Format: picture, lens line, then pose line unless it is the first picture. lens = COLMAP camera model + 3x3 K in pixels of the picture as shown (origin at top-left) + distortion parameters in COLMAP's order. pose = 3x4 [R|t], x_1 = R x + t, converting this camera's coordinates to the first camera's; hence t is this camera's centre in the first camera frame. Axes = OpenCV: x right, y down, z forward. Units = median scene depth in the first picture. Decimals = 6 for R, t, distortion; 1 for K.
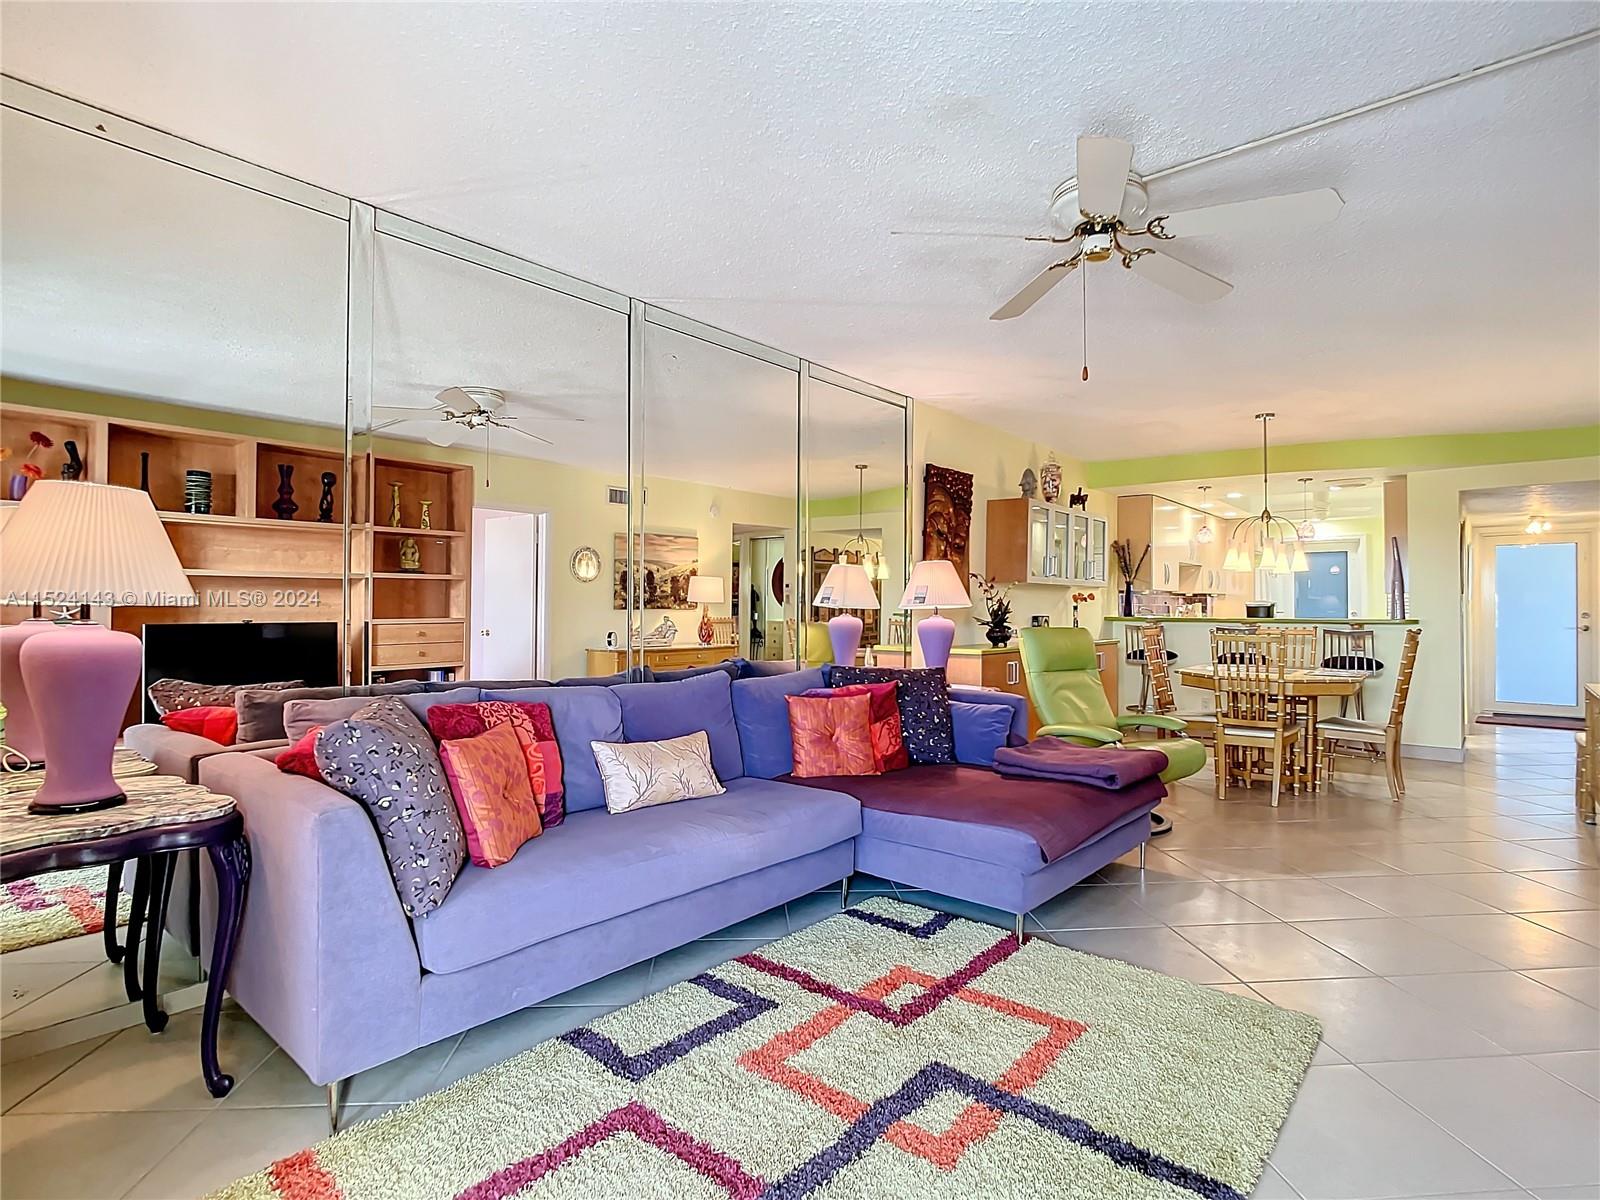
lens RADIAL K [[824.7, 0, 800.3], [0, 824.7, 599.0], [0, 0, 1]] dist [-0.020698, 0.002419]
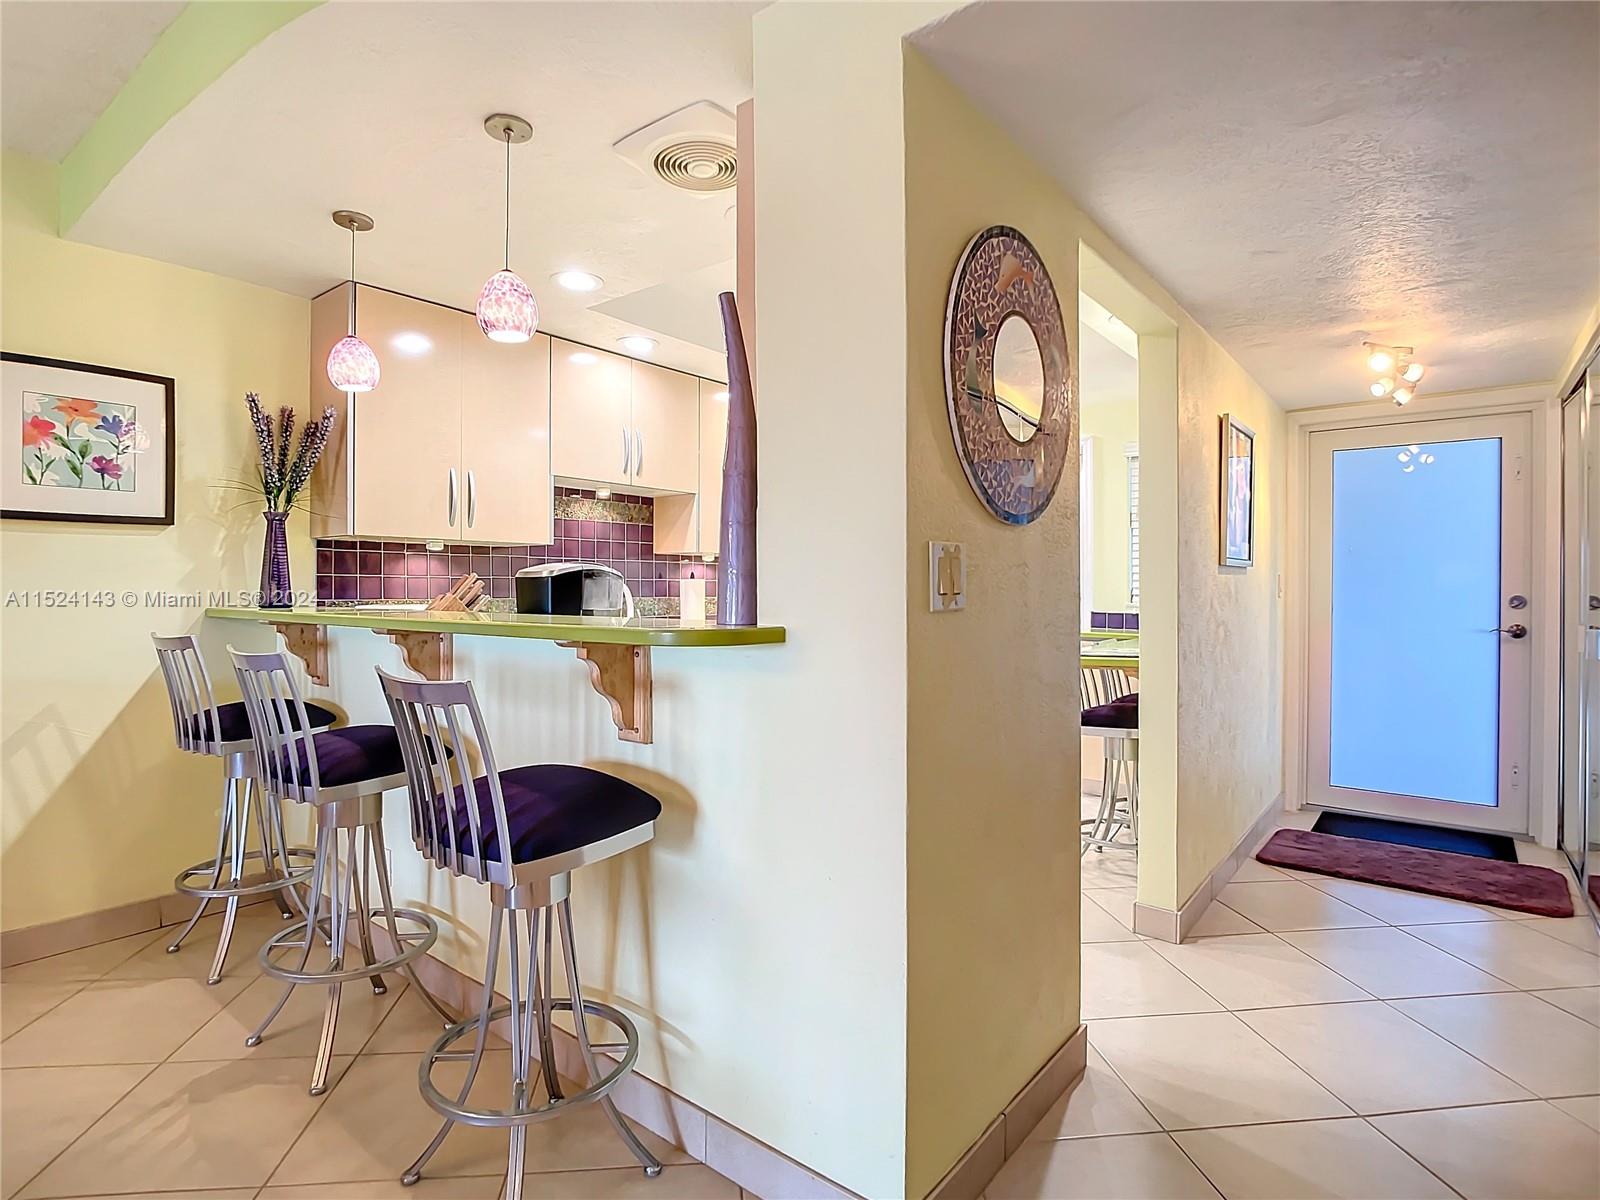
lens RADIAL K [[824.7, 0, 800.3], [0, 824.7, 599.0], [0, 0, 1]] dist [-0.020698, 0.002419]
pose [[0.999600, 0.000431, 0.028272, 0.917627], [-0.001181, 0.999647, 0.026523, 0.010676], [-0.028250, -0.026546, 0.999248, 0.922696]]
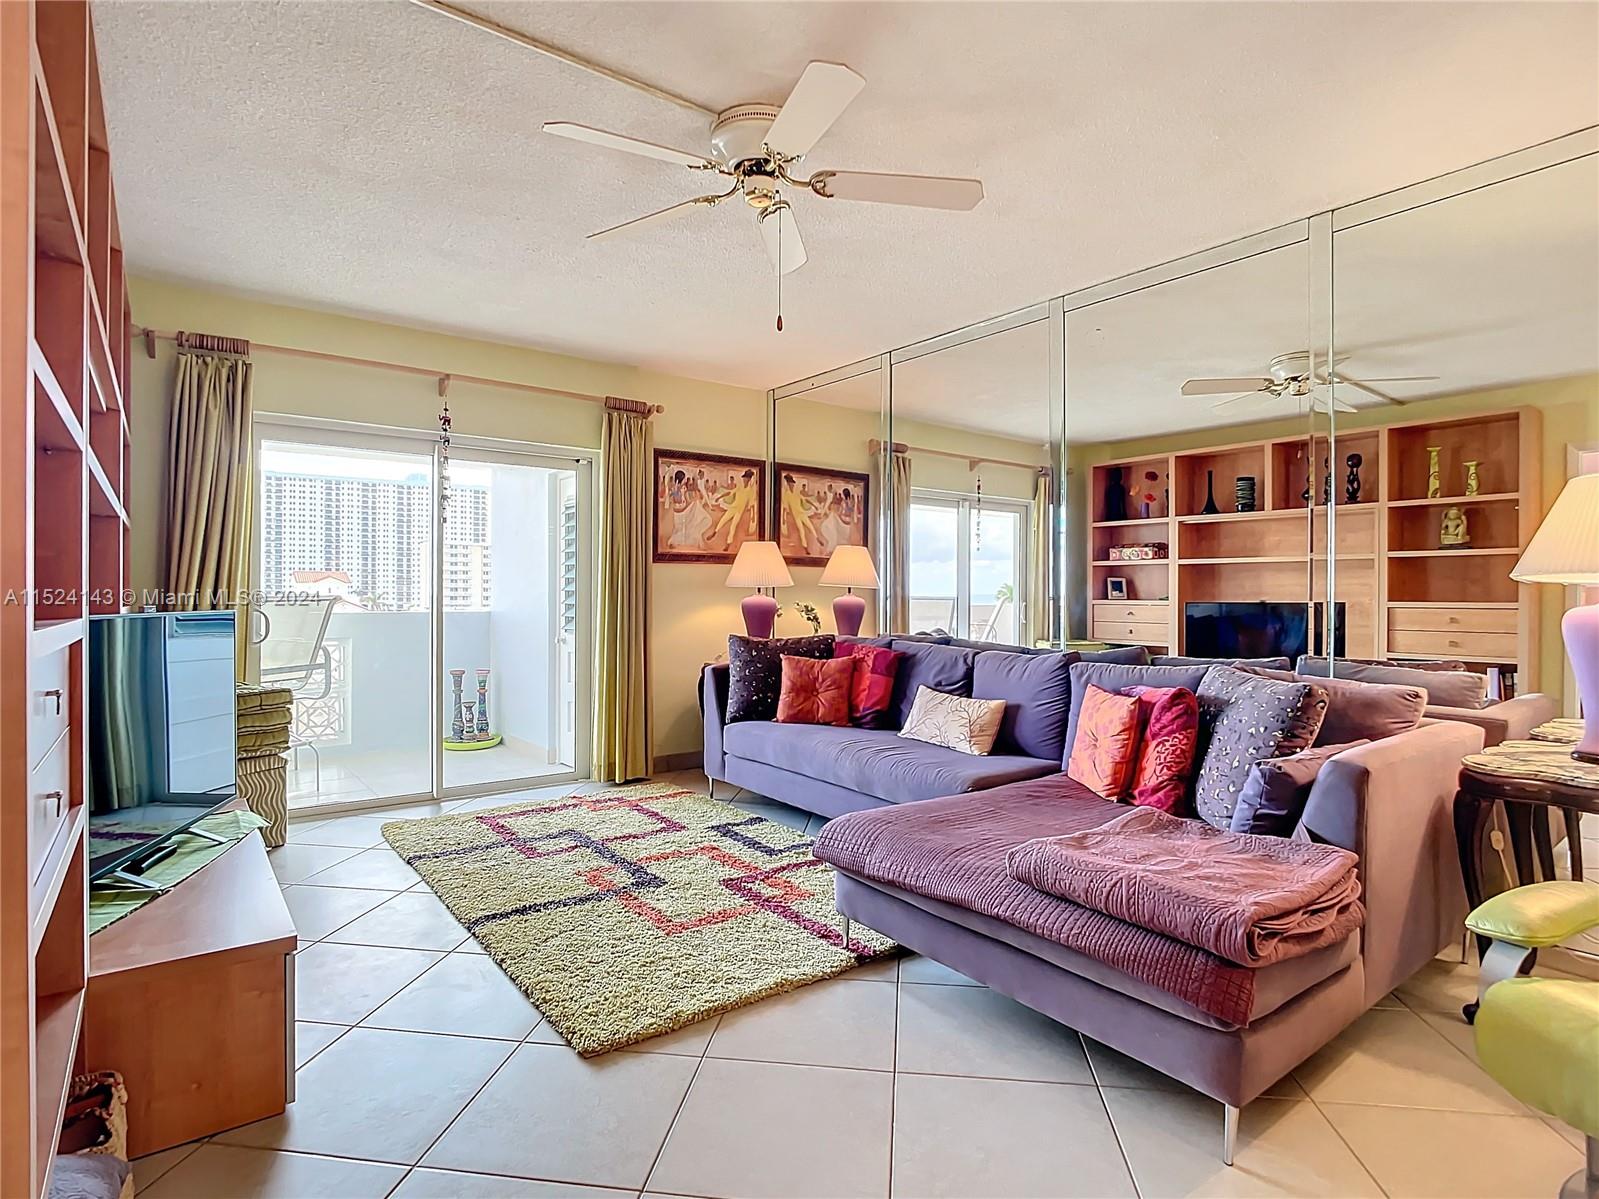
lens RADIAL K [[842.3, 0, 794.3], [0, 842.3, 597.9], [0, 0, 1]] dist [-0.007726, 0.000032]
pose [[-0.210123, 0.001392, -0.977674, 0.621870], [0.002156, 0.999997, 0.000960, 0.019961], [0.977673, -0.001906, -0.210125, 0.602063]]
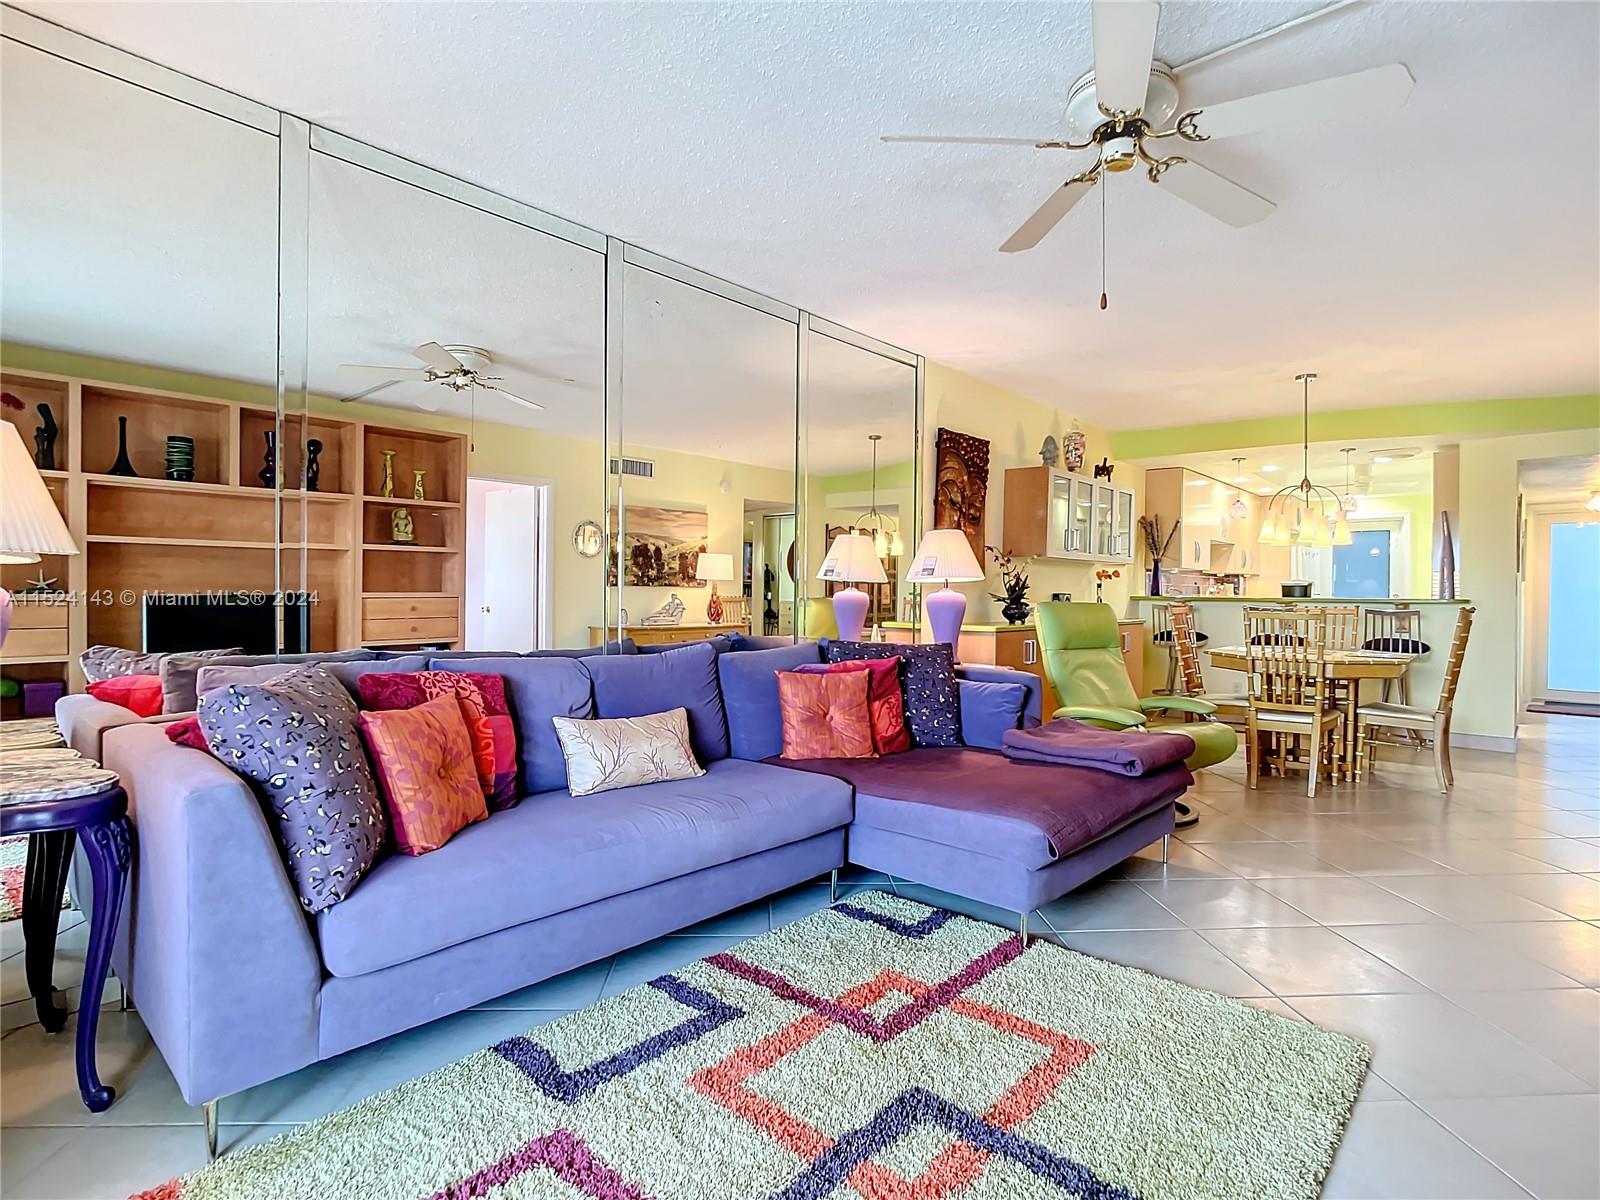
lens RADIAL K [[824.7, 0, 800.3], [0, 824.7, 599.0], [0, 0, 1]] dist [-0.020698, 0.002419]
pose [[0.999510, 0.005155, -0.030890, 0.026353], [-0.004581, 0.999816, 0.018624, 0.013568], [0.030980, -0.018474, 0.999349, 0.056198]]
